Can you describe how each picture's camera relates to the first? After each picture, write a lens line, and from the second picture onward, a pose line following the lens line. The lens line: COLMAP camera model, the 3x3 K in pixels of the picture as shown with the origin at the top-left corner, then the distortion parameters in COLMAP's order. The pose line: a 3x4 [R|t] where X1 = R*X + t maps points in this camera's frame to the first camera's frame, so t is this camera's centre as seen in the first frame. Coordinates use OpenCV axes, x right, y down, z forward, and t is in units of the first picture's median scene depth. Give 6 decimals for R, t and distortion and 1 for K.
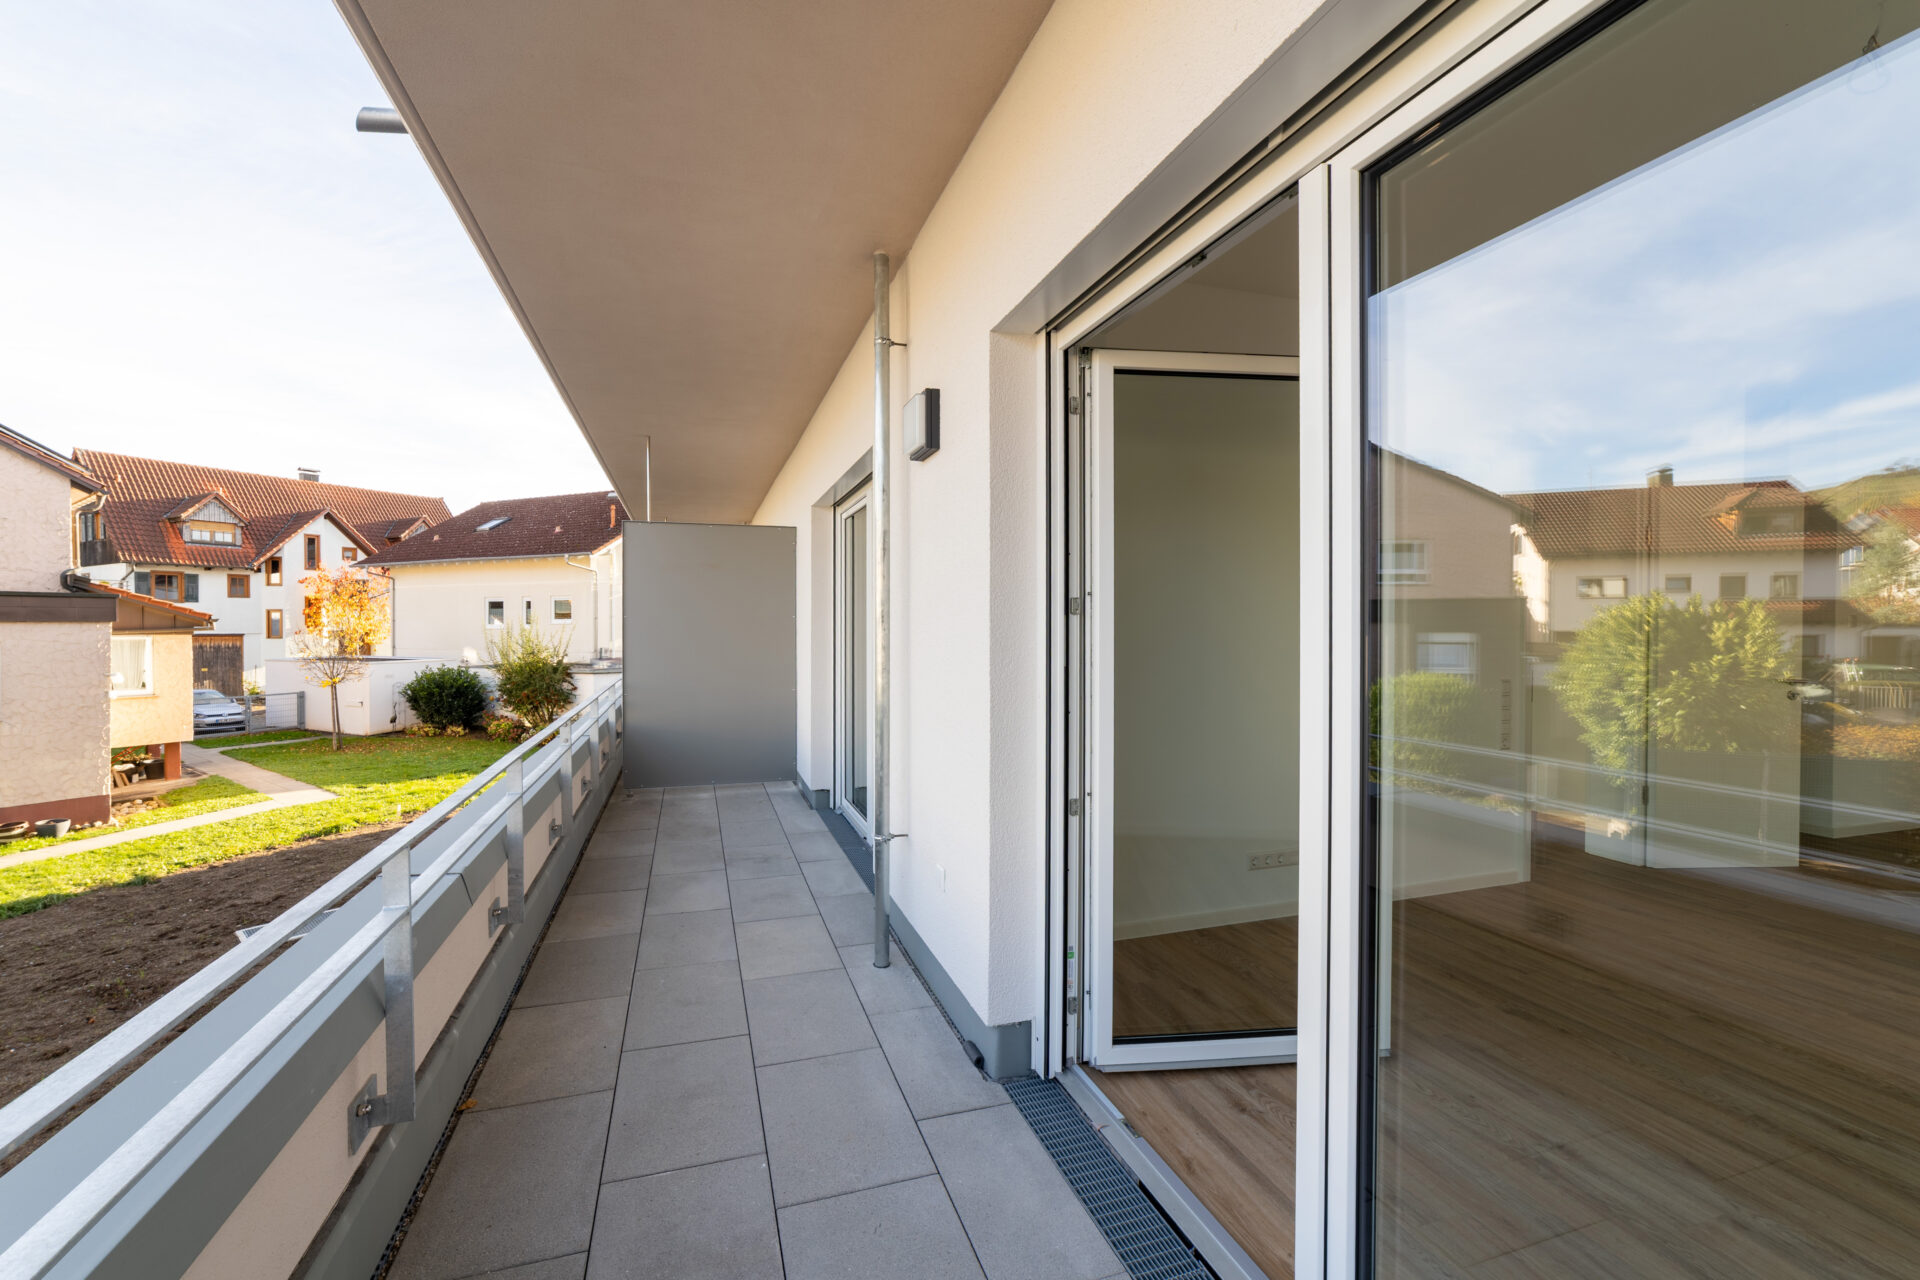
lens RADIAL K [[754.5, 0, 960.8], [0, 754.5, 634.1], [0, 0, 1]] dist [0.011428, 0.000186]
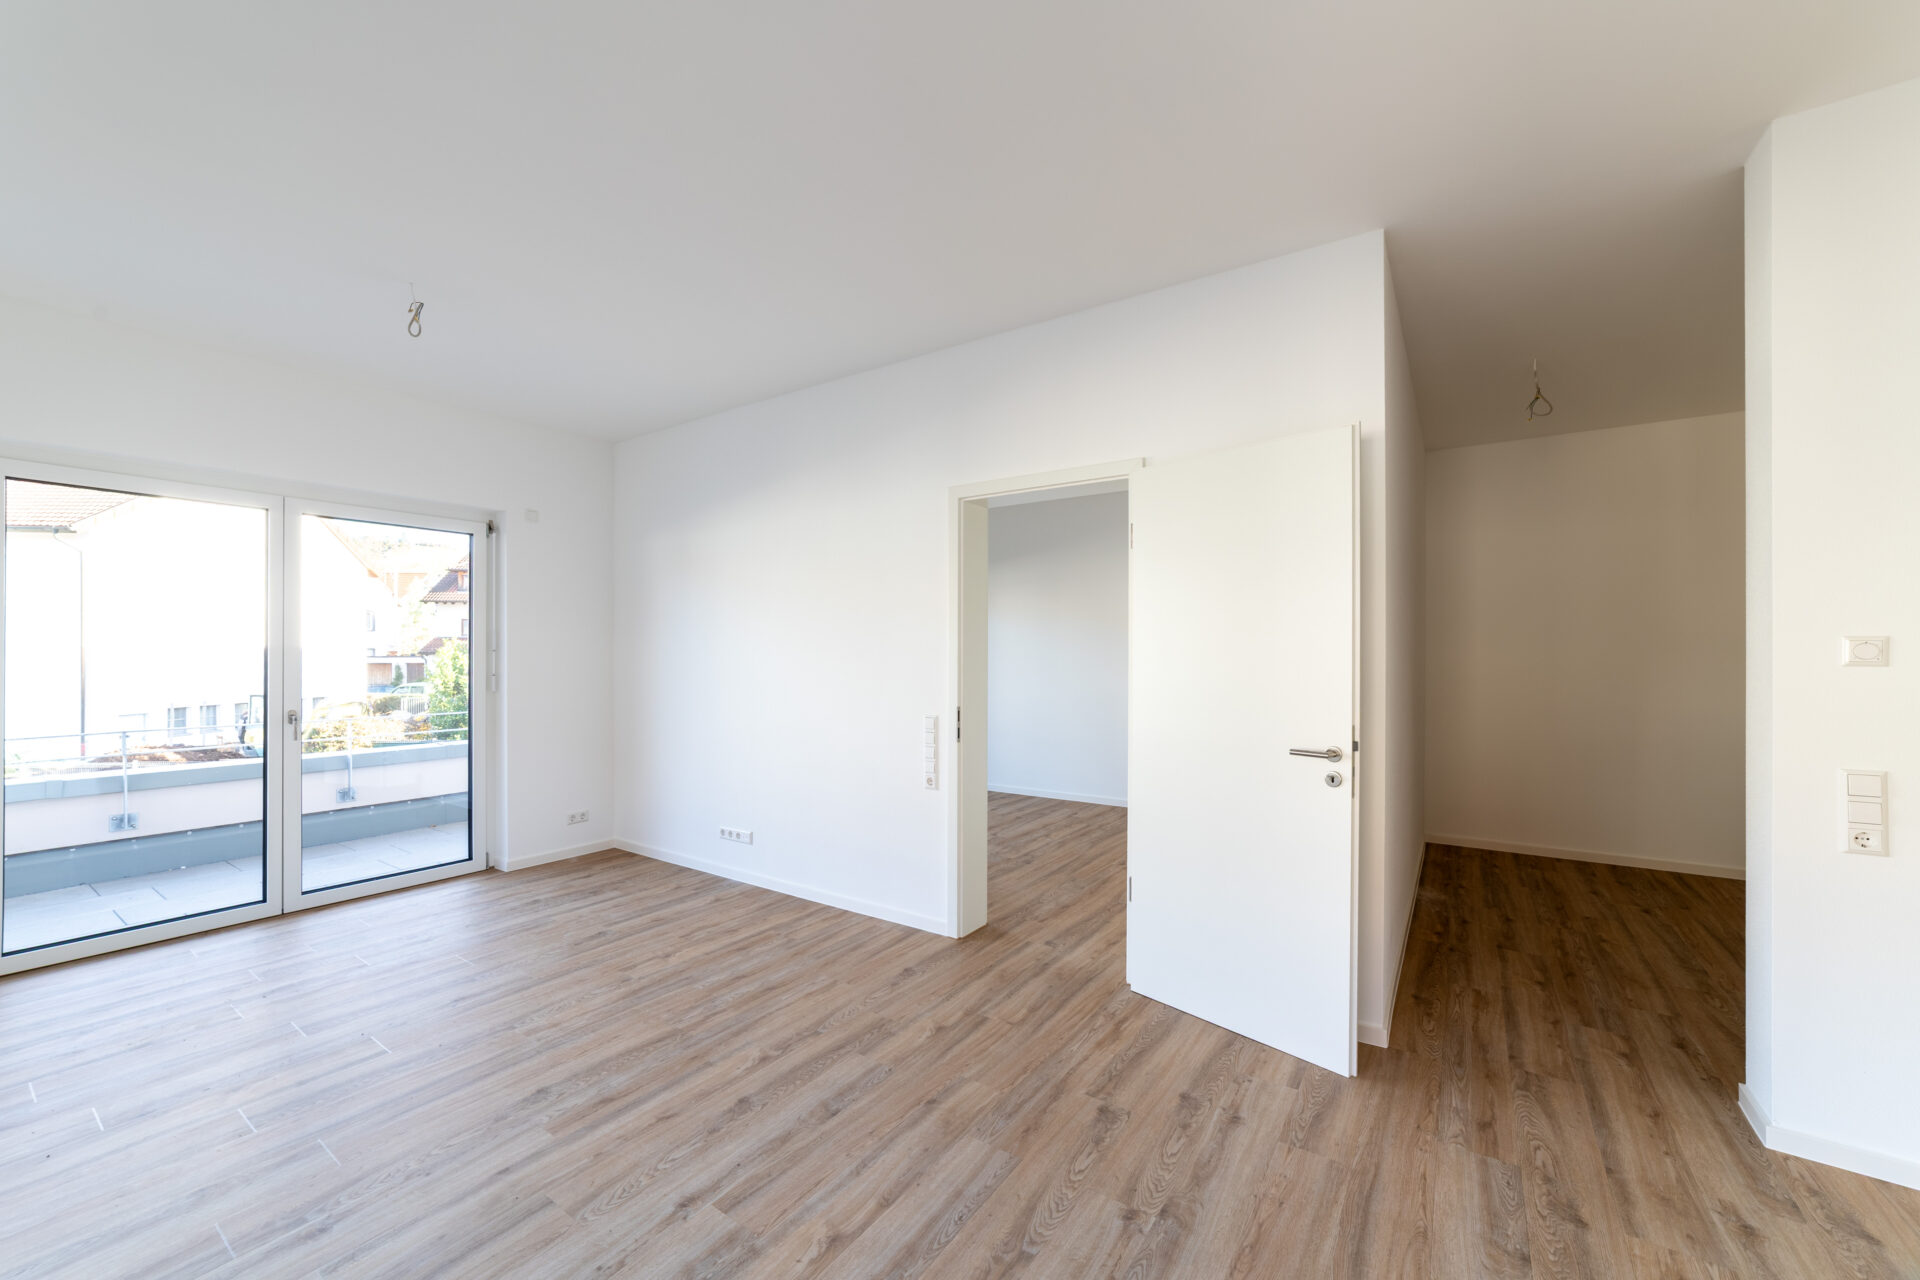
lens RADIAL K [[754.5, 0, 957.4], [0, 754.5, 647.4], [0, 0, 1]] dist [0.011428, 0.000186]
pose [[0.594534, -0.003798, -0.804062, 2.108010], [-0.006438, 0.999934, -0.009483, -0.032590], [0.804045, 0.010814, 0.594470, 0.630991]]
